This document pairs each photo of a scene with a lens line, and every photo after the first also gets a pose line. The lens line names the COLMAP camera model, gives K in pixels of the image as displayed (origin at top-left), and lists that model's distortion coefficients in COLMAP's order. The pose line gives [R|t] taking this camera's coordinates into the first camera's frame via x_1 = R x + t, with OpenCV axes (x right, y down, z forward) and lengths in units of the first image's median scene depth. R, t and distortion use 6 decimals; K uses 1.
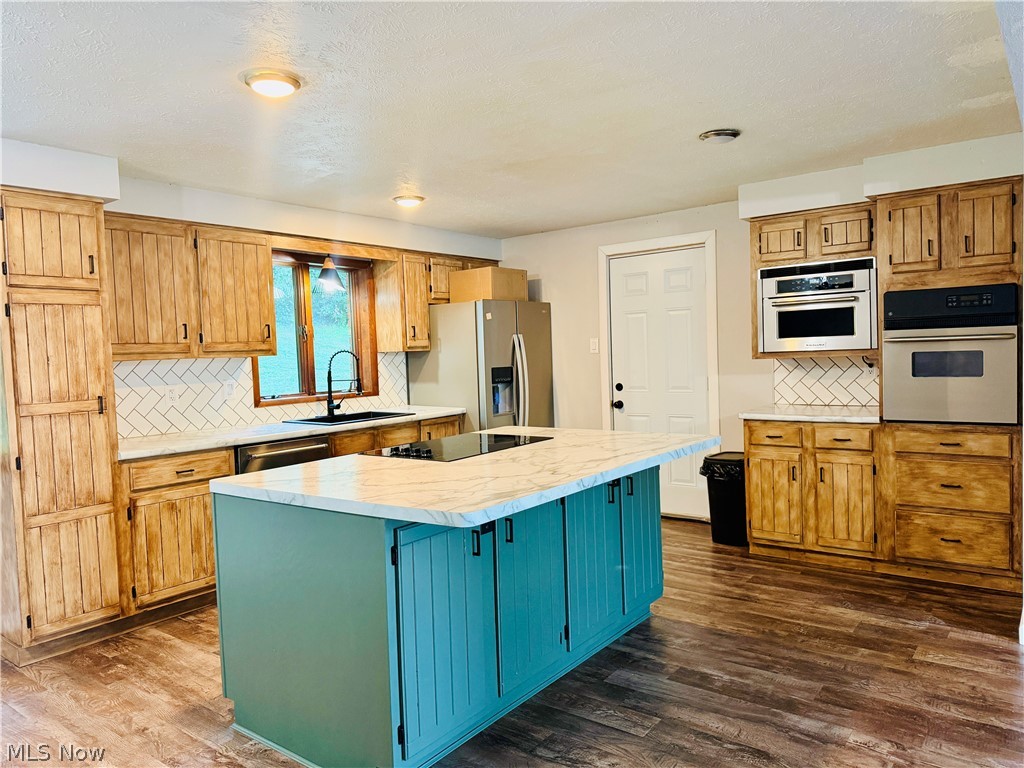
lens RADIAL K [[719.0, 0, 513.8], [0, 719.0, 387.4], [0, 0, 1]] dist [0.077078, -0.094734]
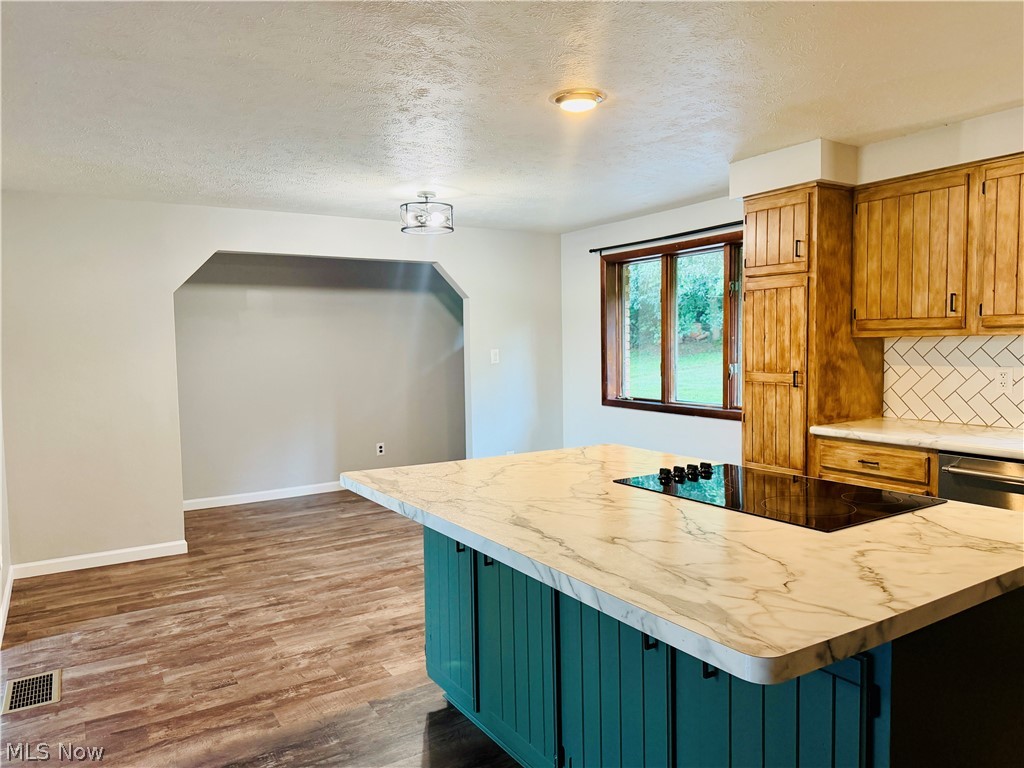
lens RADIAL K [[719.0, 0, 503.9], [0, 719.0, 384.6], [0, 0, 1]] dist [0.077078, -0.094734]
pose [[-0.355726, 0.094163, -0.929835, 0.481187], [-0.019408, 0.993953, 0.108081, -0.061652], [0.934389, 0.056493, -0.351747, 0.793314]]
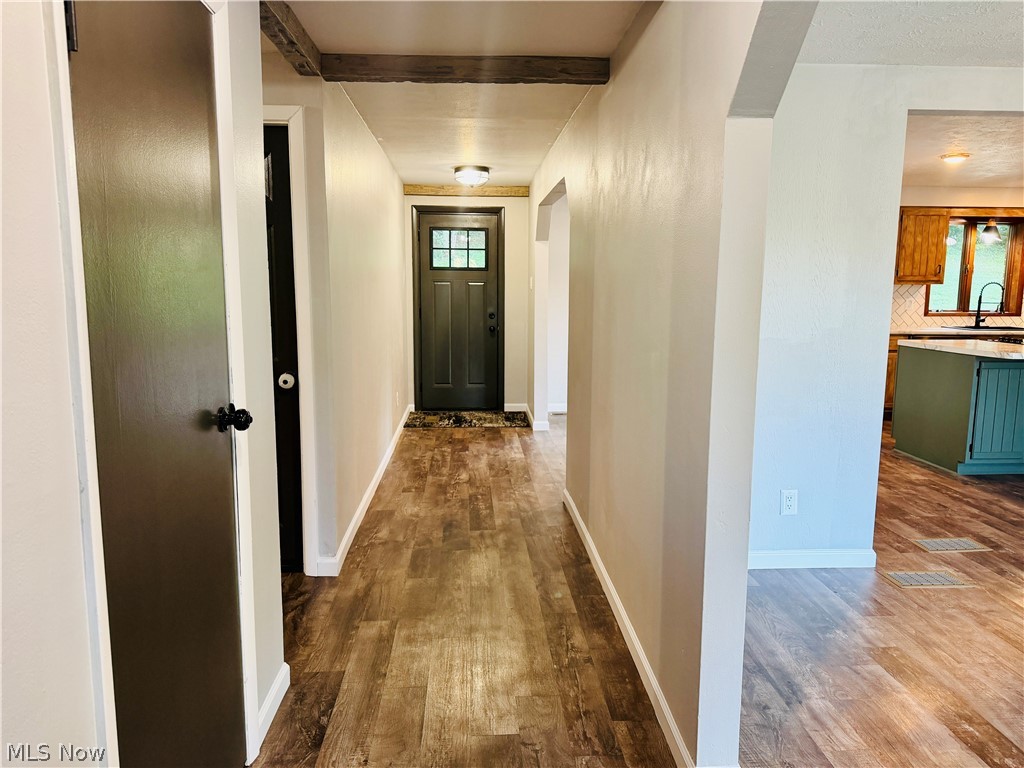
lens RADIAL K [[719.0, 0, 506.3], [0, 719.0, 386.2], [0, 0, 1]] dist [0.077078, -0.094734]
pose [[0.645761, 0.143487, -0.749937, 0.320088], [-0.067072, 0.989047, 0.131481, 0.034481], [0.760588, -0.034606, 0.648312, -0.866928]]
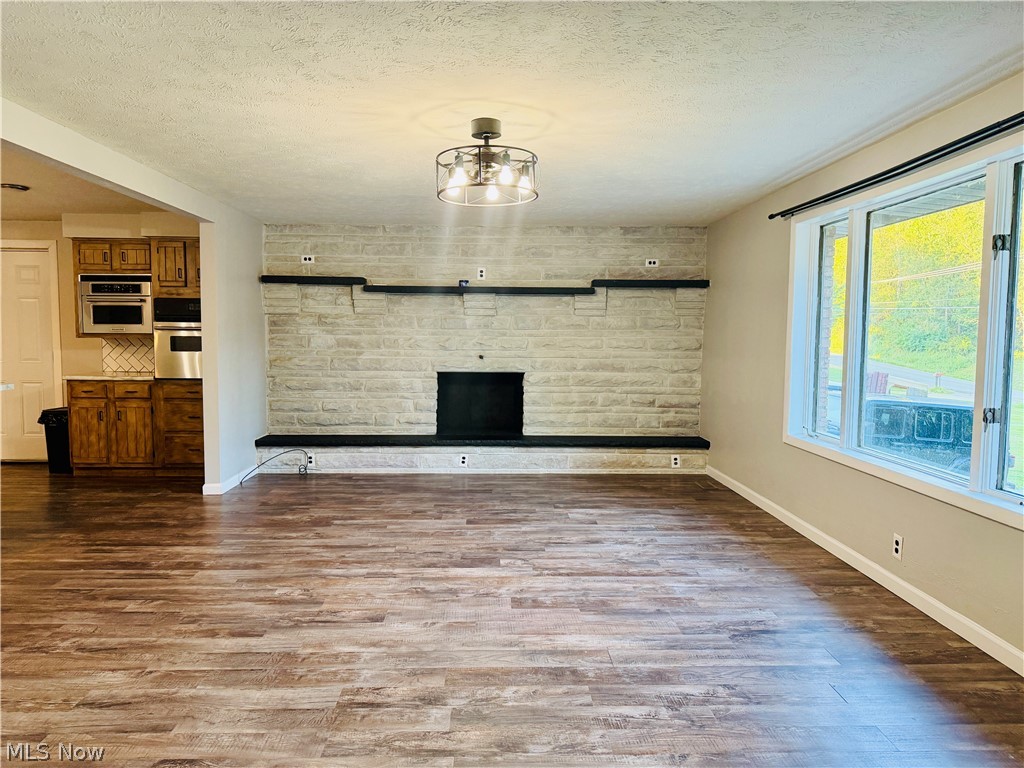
lens RADIAL K [[719.0, 0, 514.1], [0, 719.0, 390.2], [0, 0, 1]] dist [0.077078, -0.094734]
pose [[0.779472, -0.004626, 0.626421, 0.114497], [-0.004384, 0.999908, 0.012839, 0.044434], [-0.626422, -0.012754, 0.779379, -0.694760]]
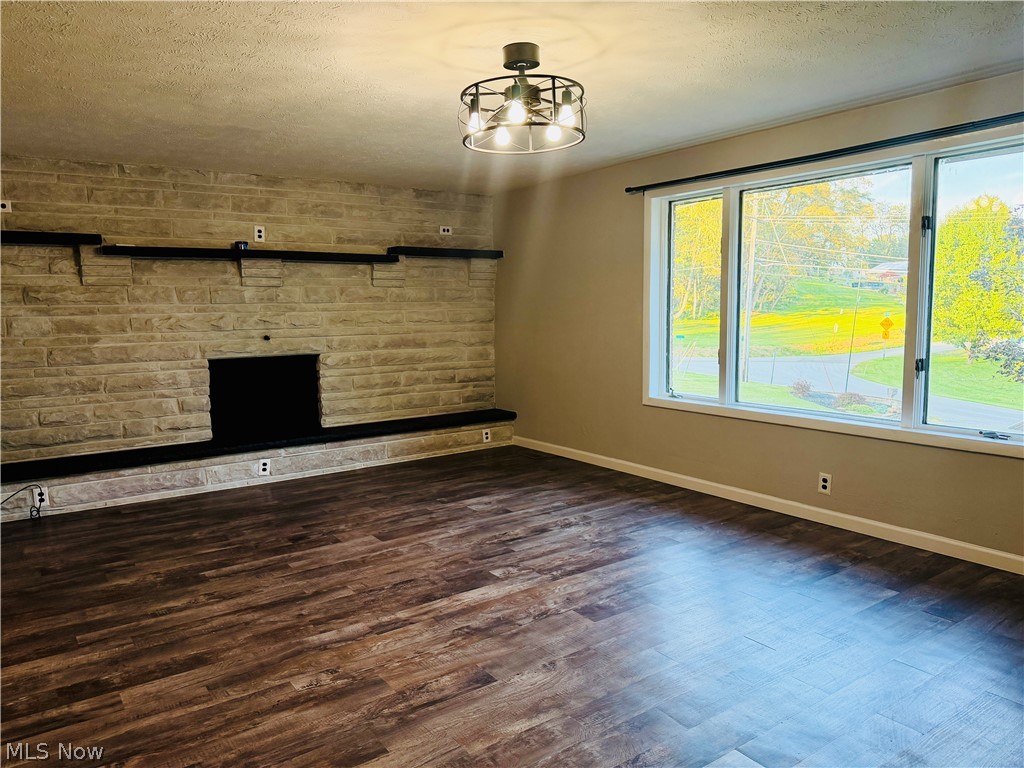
lens RADIAL K [[719.0, 0, 514.6], [0, 719.0, 390.1], [0, 0, 1]] dist [0.077078, -0.094734]
pose [[0.302858, -0.079457, 0.949718, -0.065073], [0.053087, 0.996378, 0.066431, 0.021044], [-0.951556, 0.030299, 0.305979, -0.209655]]
